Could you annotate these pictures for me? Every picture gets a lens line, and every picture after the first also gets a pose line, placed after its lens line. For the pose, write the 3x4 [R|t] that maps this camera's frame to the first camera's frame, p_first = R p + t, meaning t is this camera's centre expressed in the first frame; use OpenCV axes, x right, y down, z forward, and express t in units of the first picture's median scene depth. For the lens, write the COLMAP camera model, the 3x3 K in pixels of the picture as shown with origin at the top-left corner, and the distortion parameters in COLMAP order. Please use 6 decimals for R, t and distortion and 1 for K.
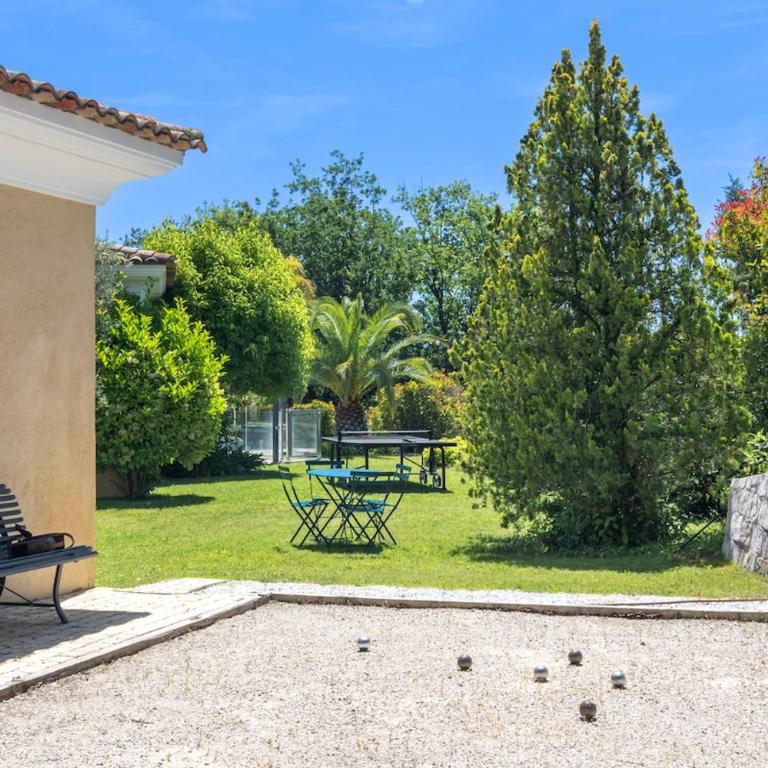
lens RADIAL K [[1345.7, 0, 384.0], [0, 1345.7, 384.0], [0, 0, 1]] dist [-0.017657, -0.228276]
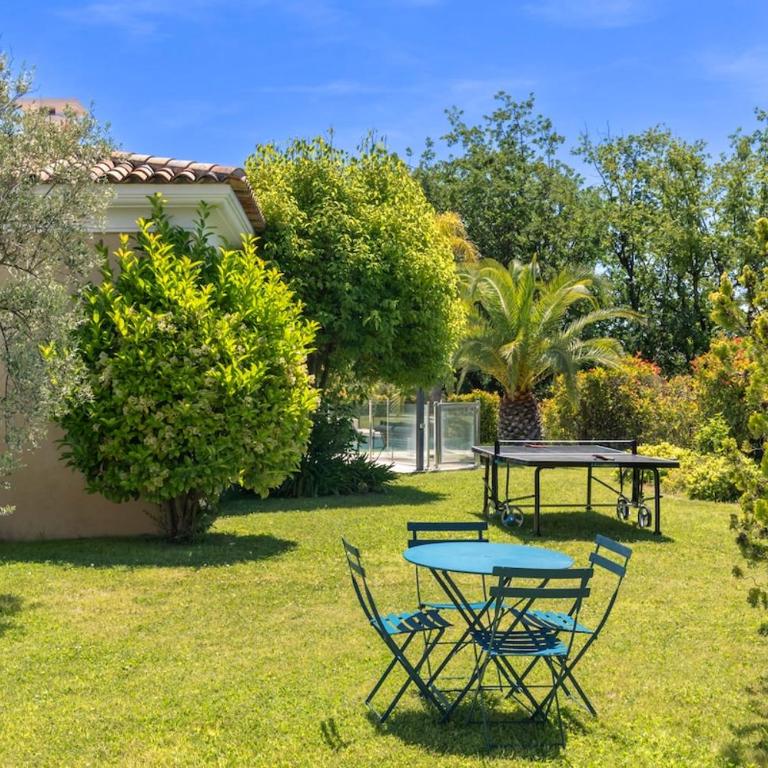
lens RADIAL K [[1147.9, 0, 382.8], [0, 1147.9, 359.4], [0, 0, 1]] dist [-0.033199, -0.061135]
pose [[0.988552, 0.007618, -0.150686, -0.003342], [-0.009276, 0.999904, -0.010305, 0.001640], [0.150593, 0.011585, 0.988528, 0.411251]]
